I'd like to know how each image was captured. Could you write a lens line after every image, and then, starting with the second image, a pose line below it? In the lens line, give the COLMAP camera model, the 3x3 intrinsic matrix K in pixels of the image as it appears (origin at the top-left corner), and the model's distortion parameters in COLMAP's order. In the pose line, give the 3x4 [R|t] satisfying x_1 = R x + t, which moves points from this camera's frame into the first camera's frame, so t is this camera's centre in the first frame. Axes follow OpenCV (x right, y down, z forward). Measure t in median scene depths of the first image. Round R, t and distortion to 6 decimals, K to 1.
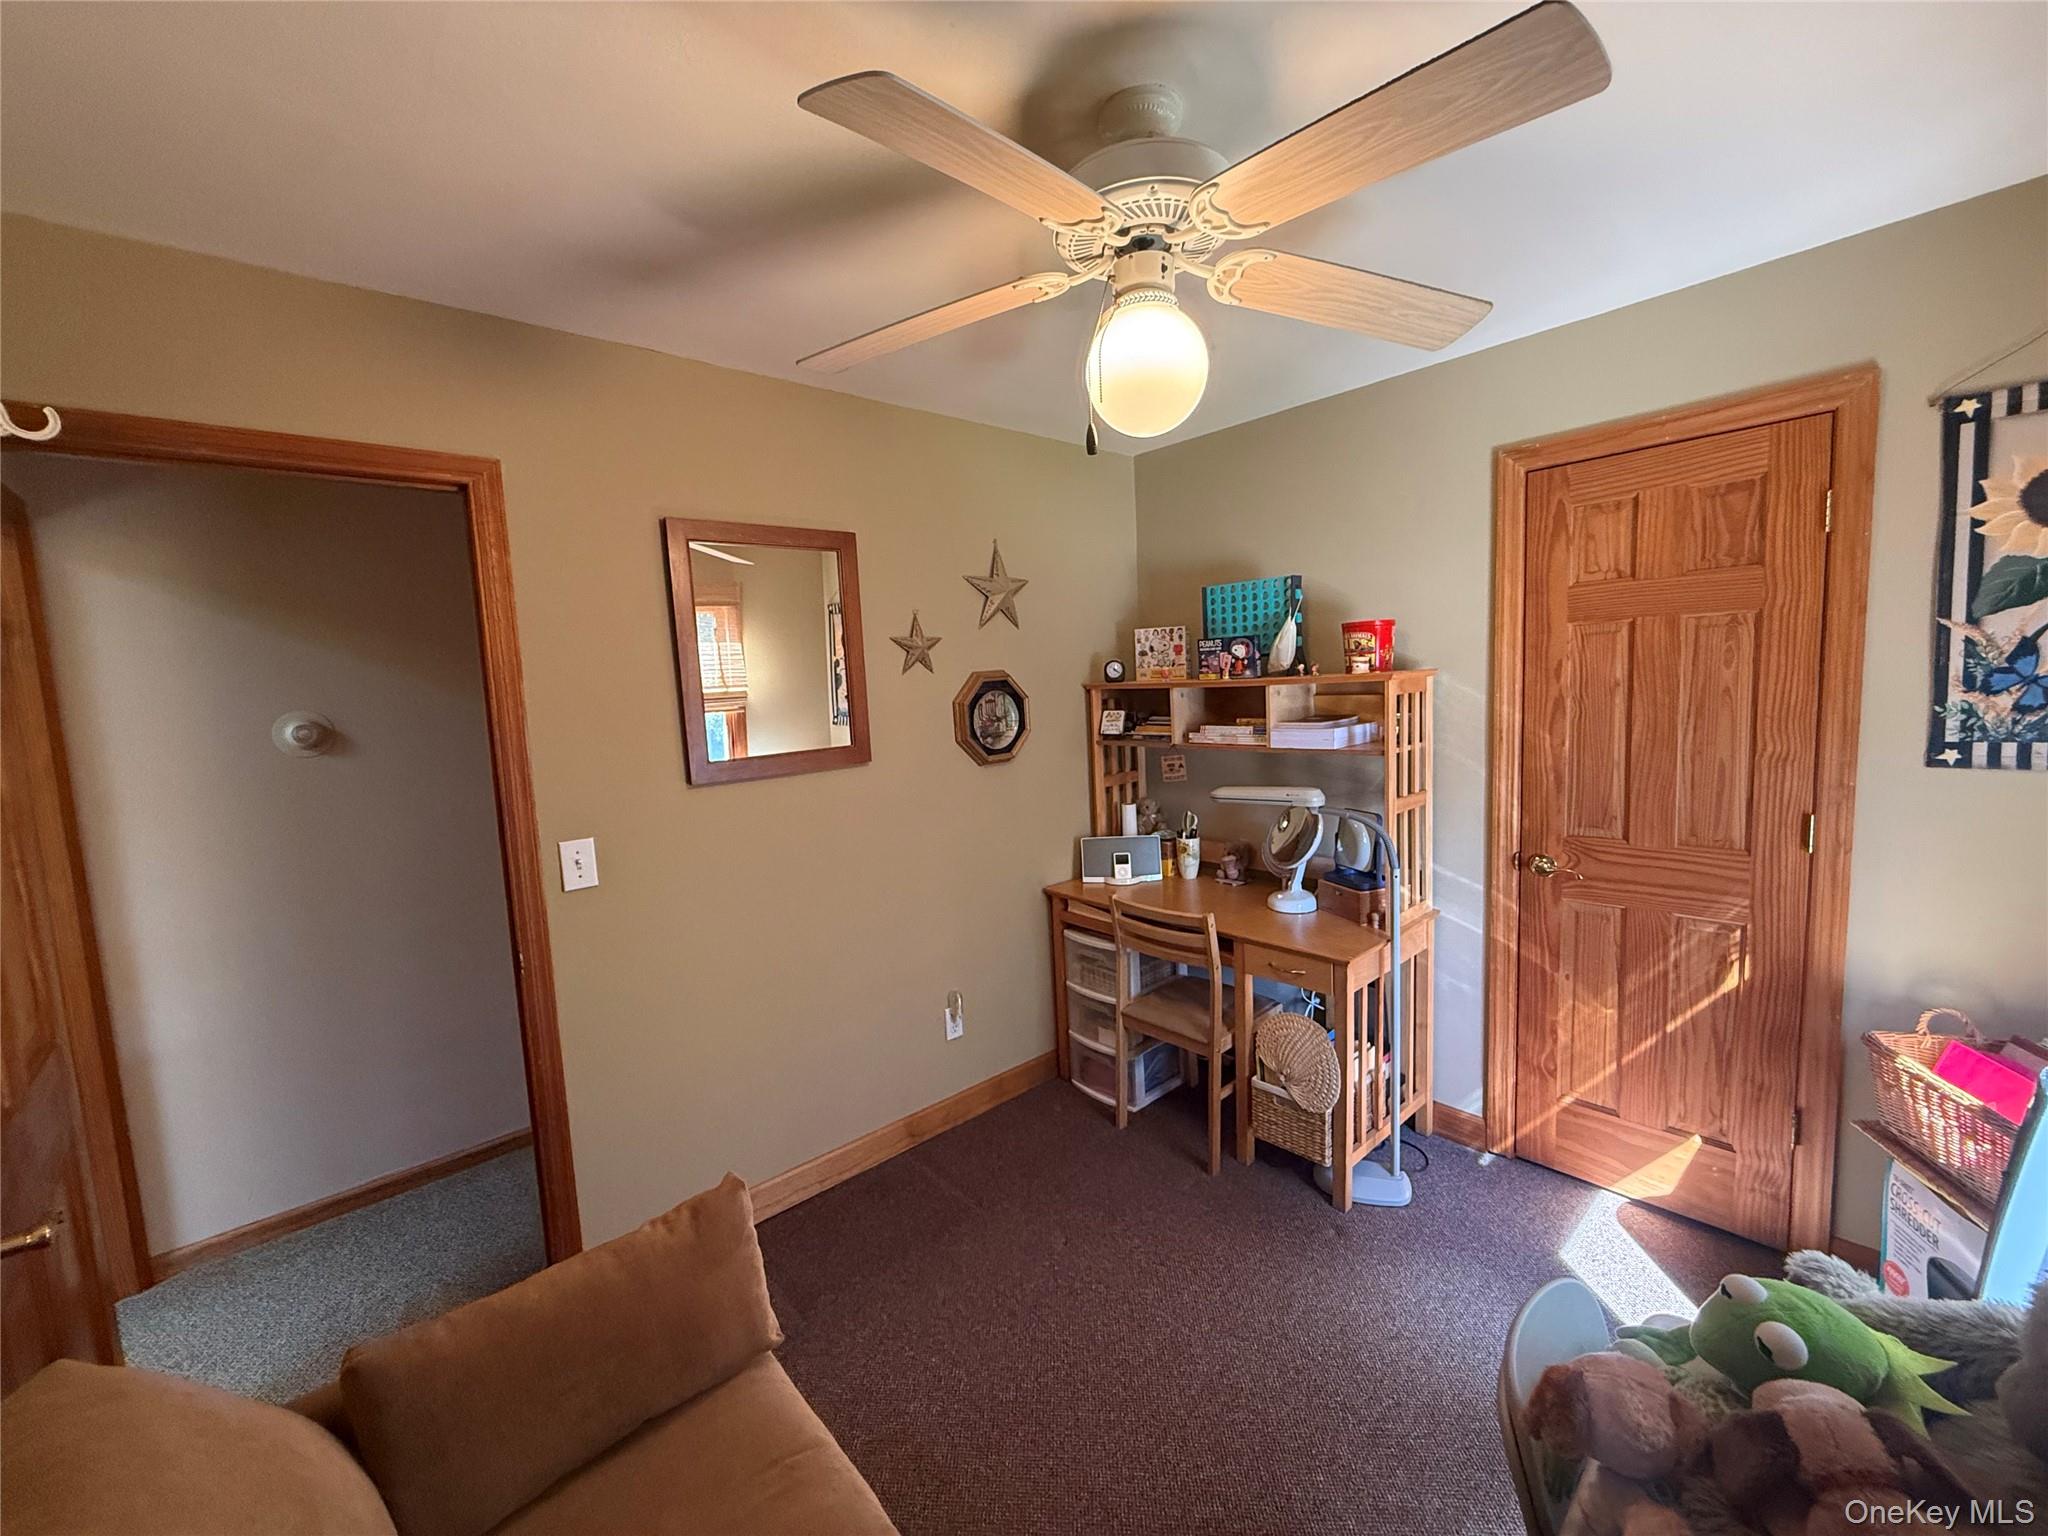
lens RADIAL K [[812.8, 0, 1018.6], [0, 812.8, 766.3], [0, 0, 1]] dist [-0.001563, 0.000033]
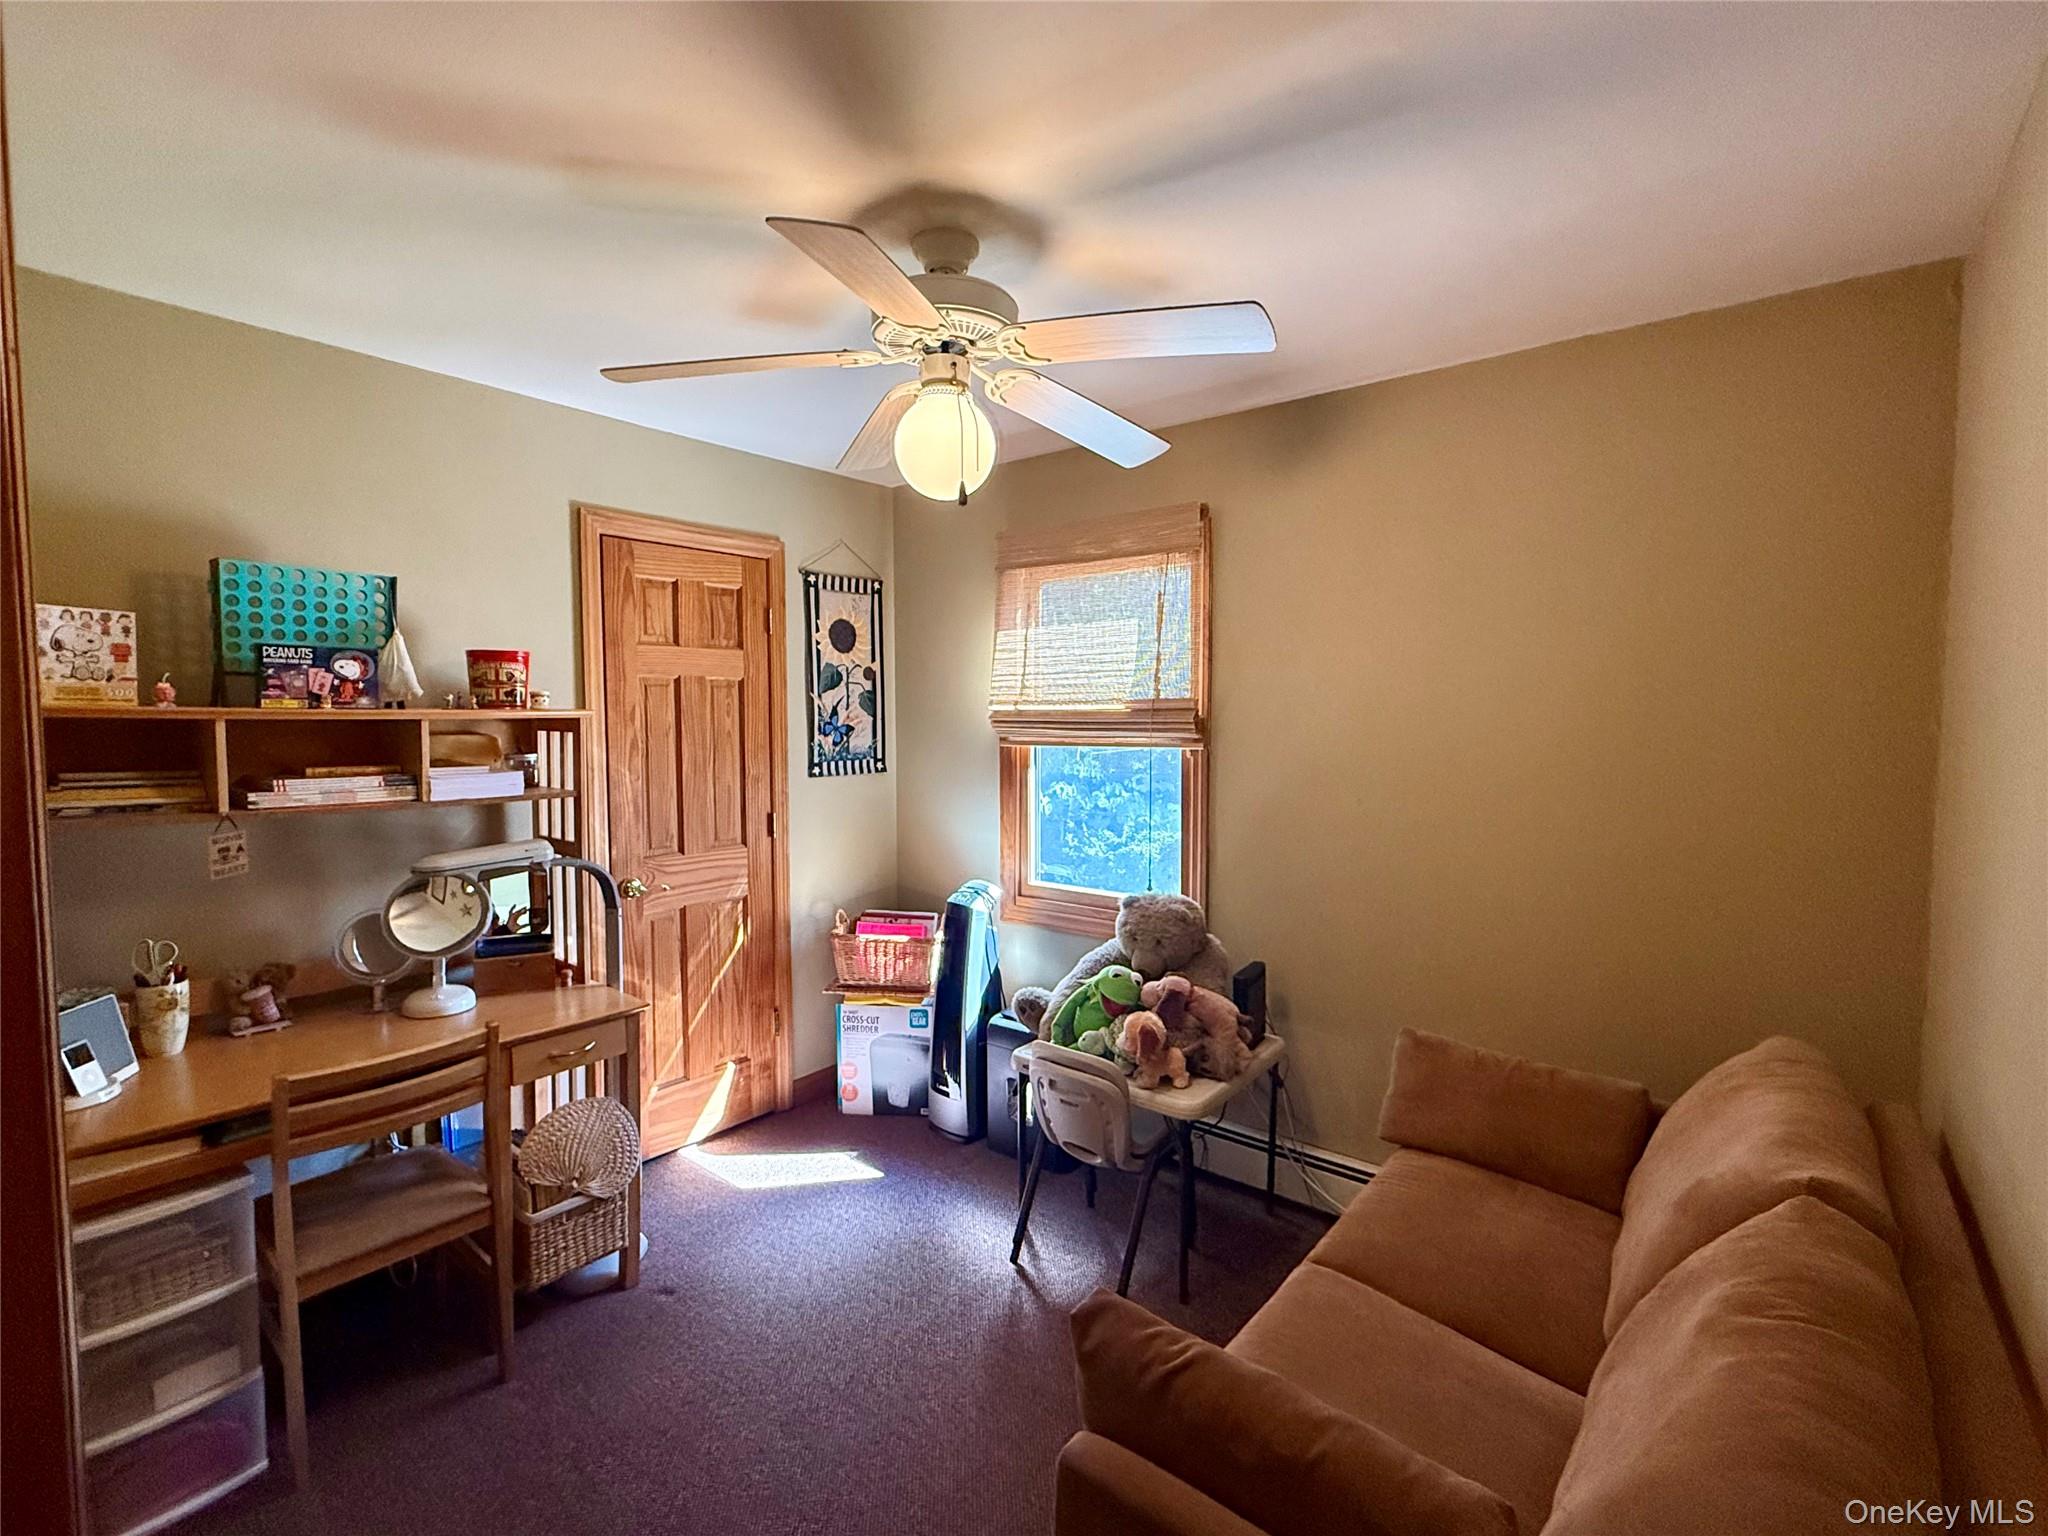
lens RADIAL K [[932.6, 0, 1019.8], [0, 932.6, 765.8], [0, 0, 1]] dist [-0.001850, 0.000982]
pose [[-0.158960, -0.010546, 0.987229, -0.734796], [0.105737, 0.994010, 0.027644, -0.025504], [-0.981607, 0.108780, -0.156892, 0.690725]]
